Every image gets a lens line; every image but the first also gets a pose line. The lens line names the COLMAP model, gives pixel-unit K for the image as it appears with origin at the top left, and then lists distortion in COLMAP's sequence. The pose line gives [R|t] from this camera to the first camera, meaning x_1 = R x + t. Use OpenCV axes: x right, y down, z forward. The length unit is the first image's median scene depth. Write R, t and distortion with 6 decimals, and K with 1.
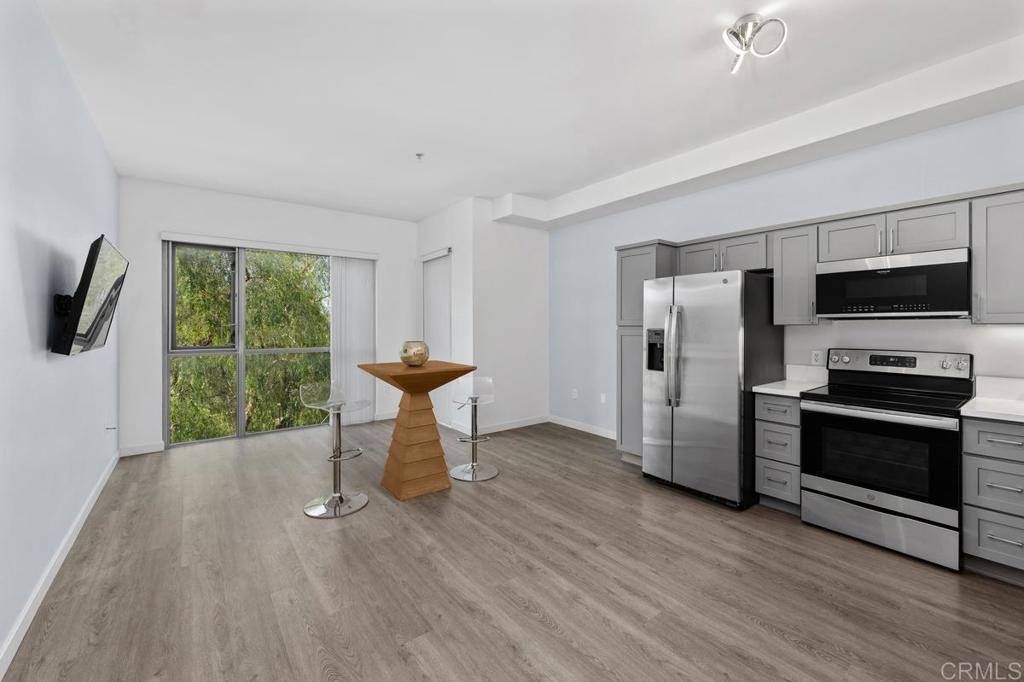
lens RADIAL K [[411.3, 0, 497.8], [0, 411.3, 325.7], [0, 0, 1]] dist [0.006833, -0.000079]
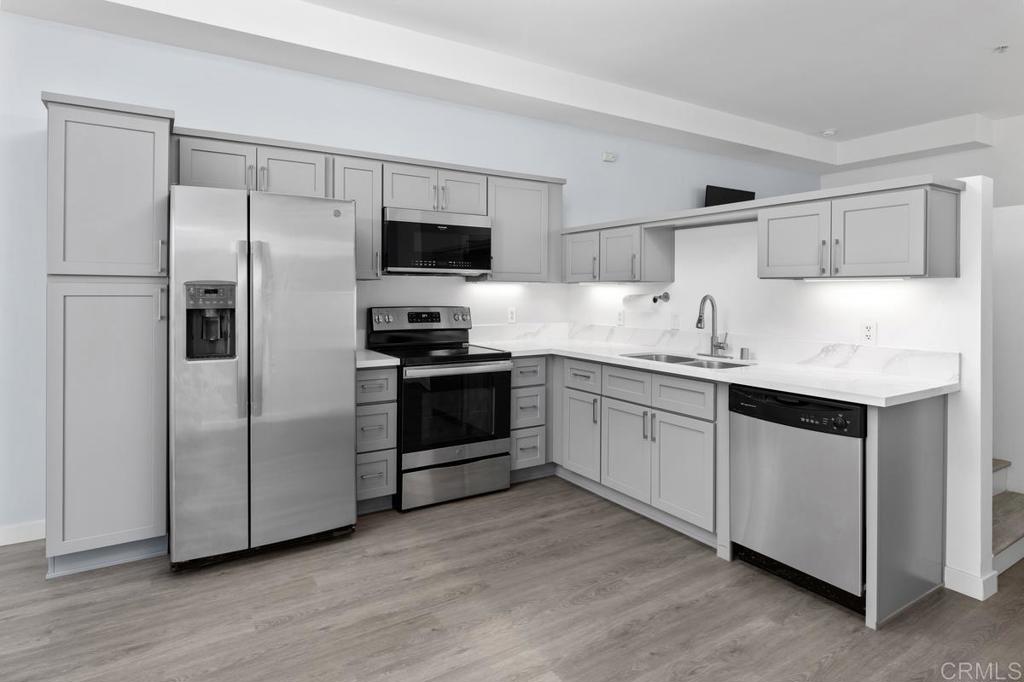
lens RADIAL K [[571.9, 0, 512.4], [0, 571.9, 295.6], [0, 0, 1]] dist [-0.001335, 0.000493]
pose [[0.068459, -0.005216, 0.997640, -0.376150], [-0.006544, 0.999962, 0.005677, 0.021507], [-0.997632, -0.006917, 0.068423, 0.632570]]
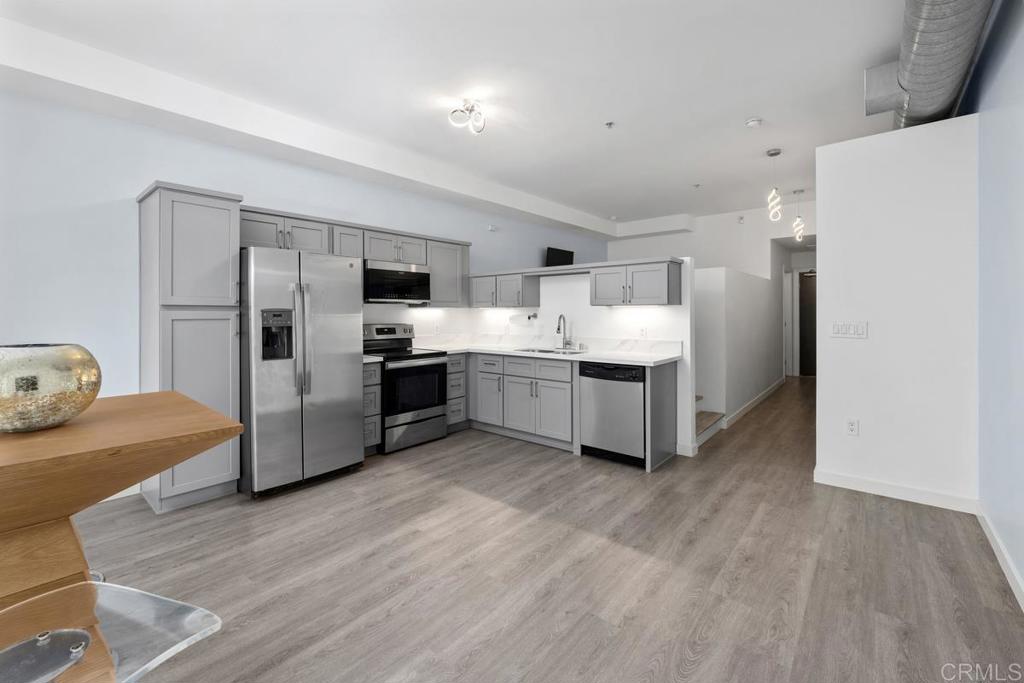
lens RADIAL K [[442.9, 0, 509.9], [0, 442.9, 313.3], [0, 0, 1]] dist [0.001102, 0.000100]
pose [[-0.233339, 0.000259, 0.972395, -0.678762], [0.002419, 0.999997, 0.000314, 0.018714], [-0.972392, 0.002425, -0.233339, 0.853224]]
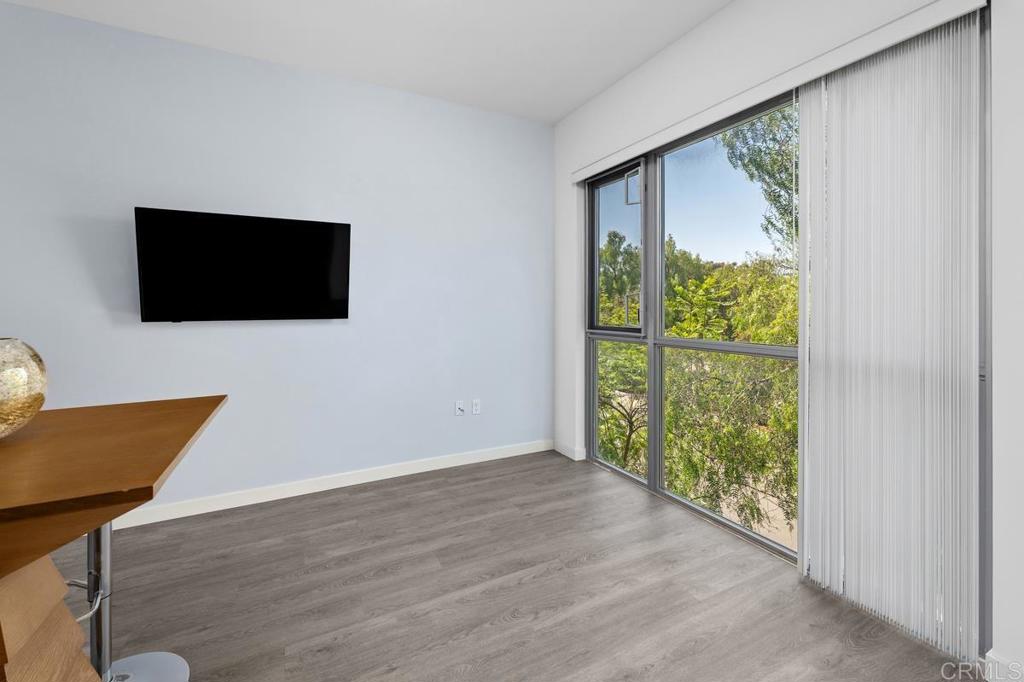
lens RADIAL K [[437.8, 0, 516.3], [0, 437.8, 301.6], [0, 0, 1]] dist [0.010343, -0.000214]
pose [[-0.151515, -0.003040, -0.988450, -0.000176], [0.005618, 0.999976, -0.003937, 0.020245], [0.988439, -0.006150, -0.151495, 1.587286]]
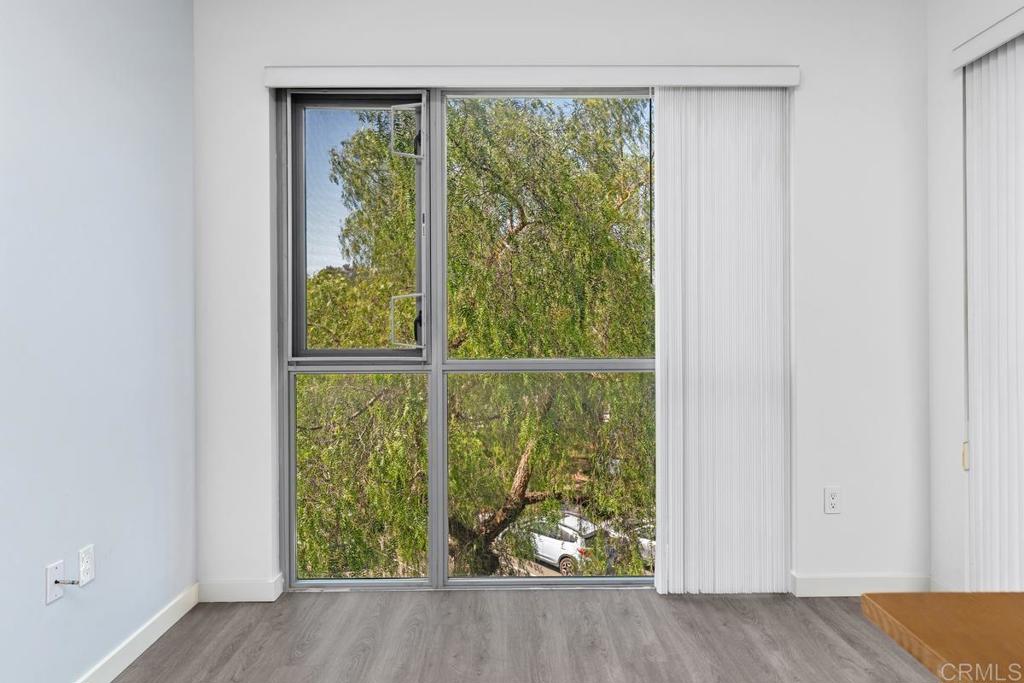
lens RADIAL K [[629.0, 0, 514.6], [0, 629.0, 322.2], [0, 0, 1]] dist [0.005003, 0.001607]
pose [[0.810183, -0.002006, -0.586174, -0.386968], [0.003416, 0.999993, 0.001299, 0.038844], [0.586168, -0.003055, 0.810184, 1.000705]]
